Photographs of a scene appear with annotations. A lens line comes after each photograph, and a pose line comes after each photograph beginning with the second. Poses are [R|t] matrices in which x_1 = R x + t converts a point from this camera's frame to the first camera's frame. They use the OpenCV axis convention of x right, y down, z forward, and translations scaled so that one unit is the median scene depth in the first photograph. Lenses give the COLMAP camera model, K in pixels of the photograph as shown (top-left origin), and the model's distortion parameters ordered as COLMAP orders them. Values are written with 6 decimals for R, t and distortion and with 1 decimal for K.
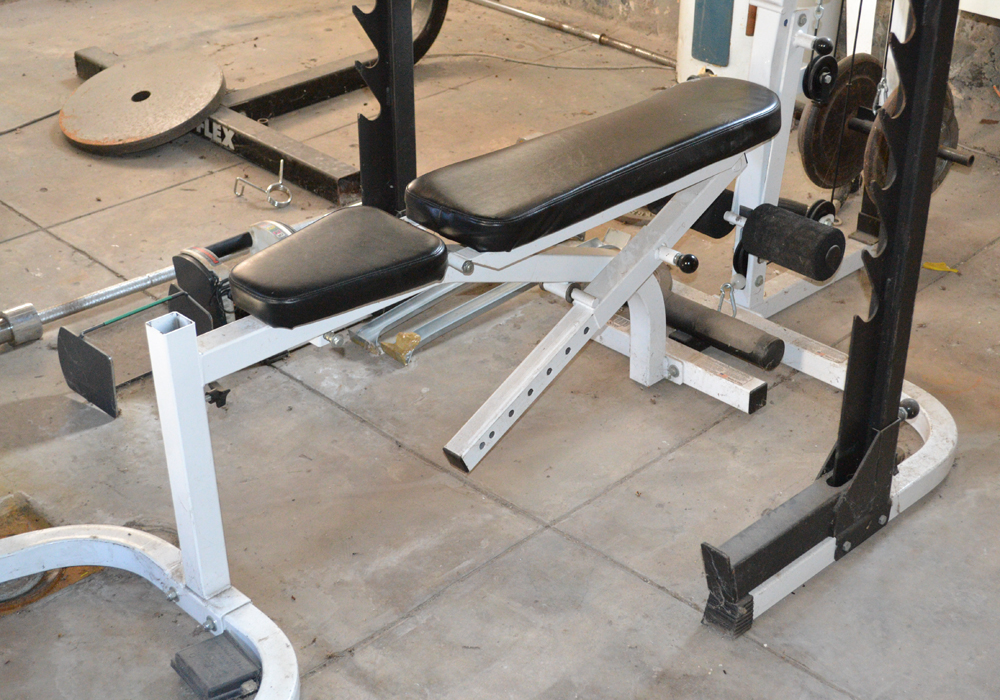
lens RADIAL K [[1505.3, 0, 498.3], [0, 1505.3, 348.3], [0, 0, 1]] dist [-0.020599, 0.000000]
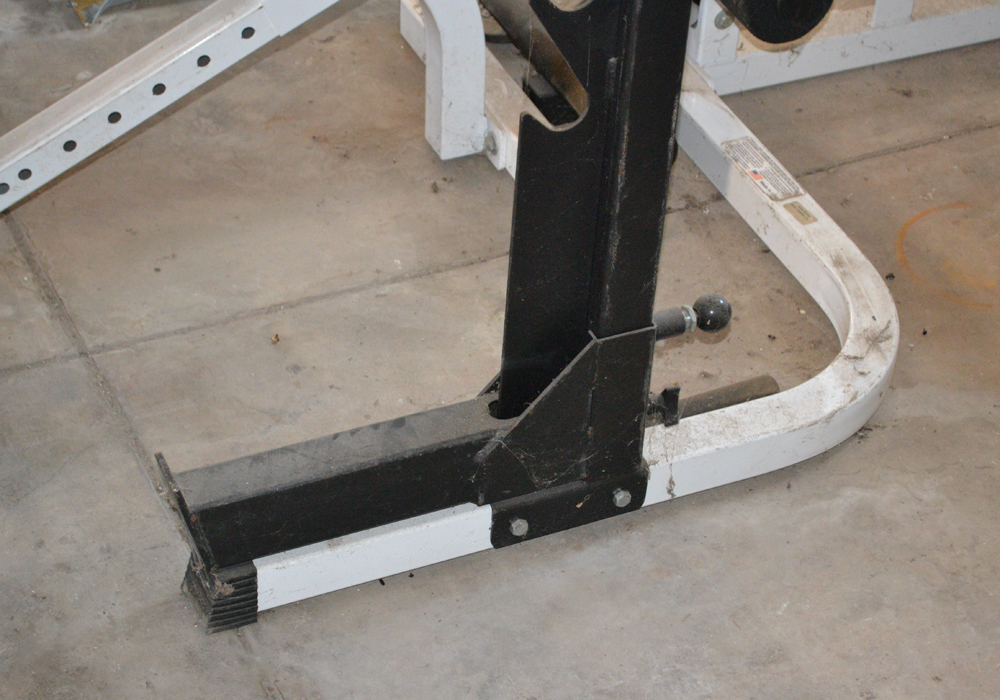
lens RADIAL K [[2277.8, 0, 500.3], [0, 2277.8, 352.0], [0, 0, 1]] dist [0.145556, 0.000000]
pose [[0.939988, 0.252895, -0.229057, 0.371488], [-0.213901, 0.959776, 0.181867, -0.072943], [0.265836, -0.121958, 0.956273, 0.201414]]
